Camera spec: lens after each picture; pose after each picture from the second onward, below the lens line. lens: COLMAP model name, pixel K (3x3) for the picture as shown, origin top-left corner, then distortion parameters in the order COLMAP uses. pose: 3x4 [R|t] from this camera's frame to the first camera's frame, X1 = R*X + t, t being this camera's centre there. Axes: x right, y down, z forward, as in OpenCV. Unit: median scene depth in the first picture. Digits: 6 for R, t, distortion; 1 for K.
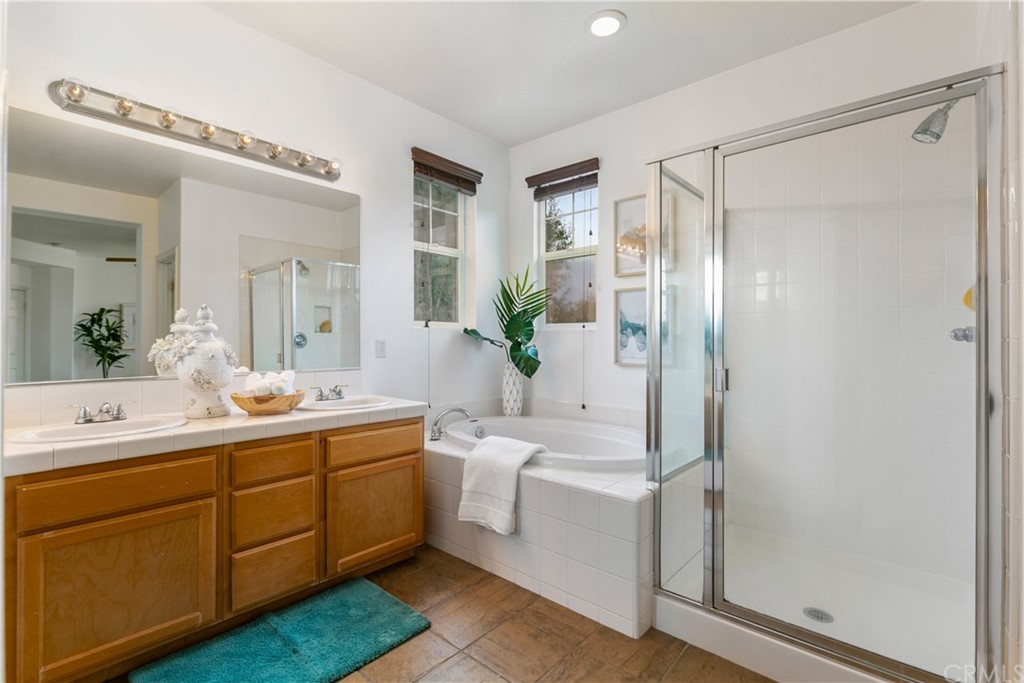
lens RADIAL K [[463.8, 0, 508.5], [0, 463.8, 344.2], [0, 0, 1]] dist [-0.001728, -0.000012]
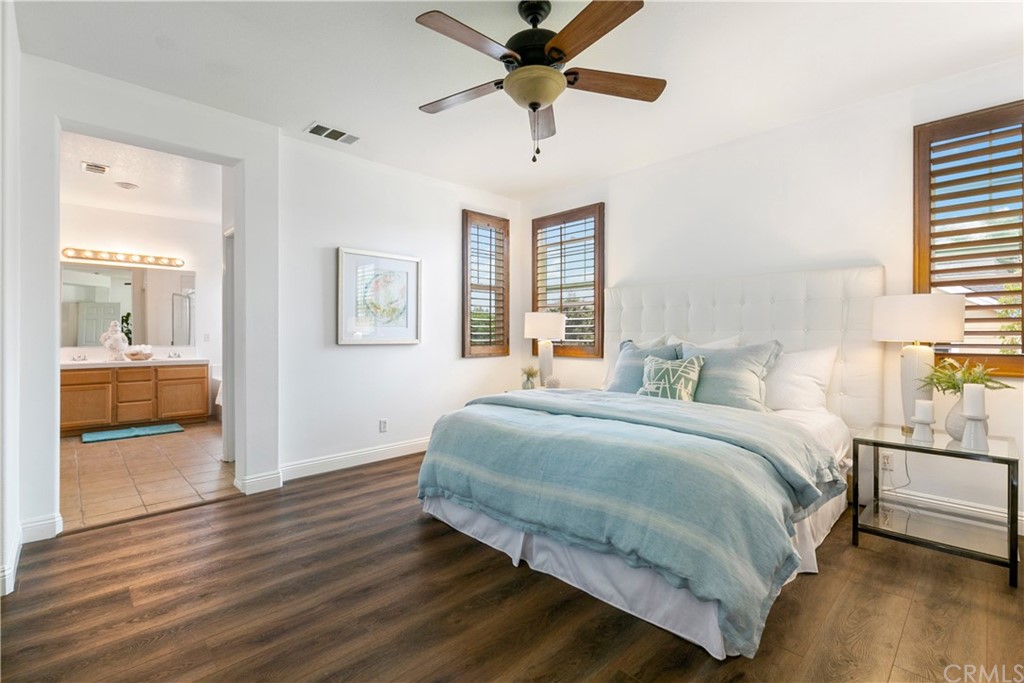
lens RADIAL K [[485.4, 0, 514.0], [0, 485.4, 338.0], [0, 0, 1]] dist [0.001048, 0.000455]
pose [[0.994015, -0.002761, -0.109211, 2.091342], [0.003175, 0.999988, 0.003620, 0.014353], [0.109200, -0.003946, 0.994012, -1.689078]]
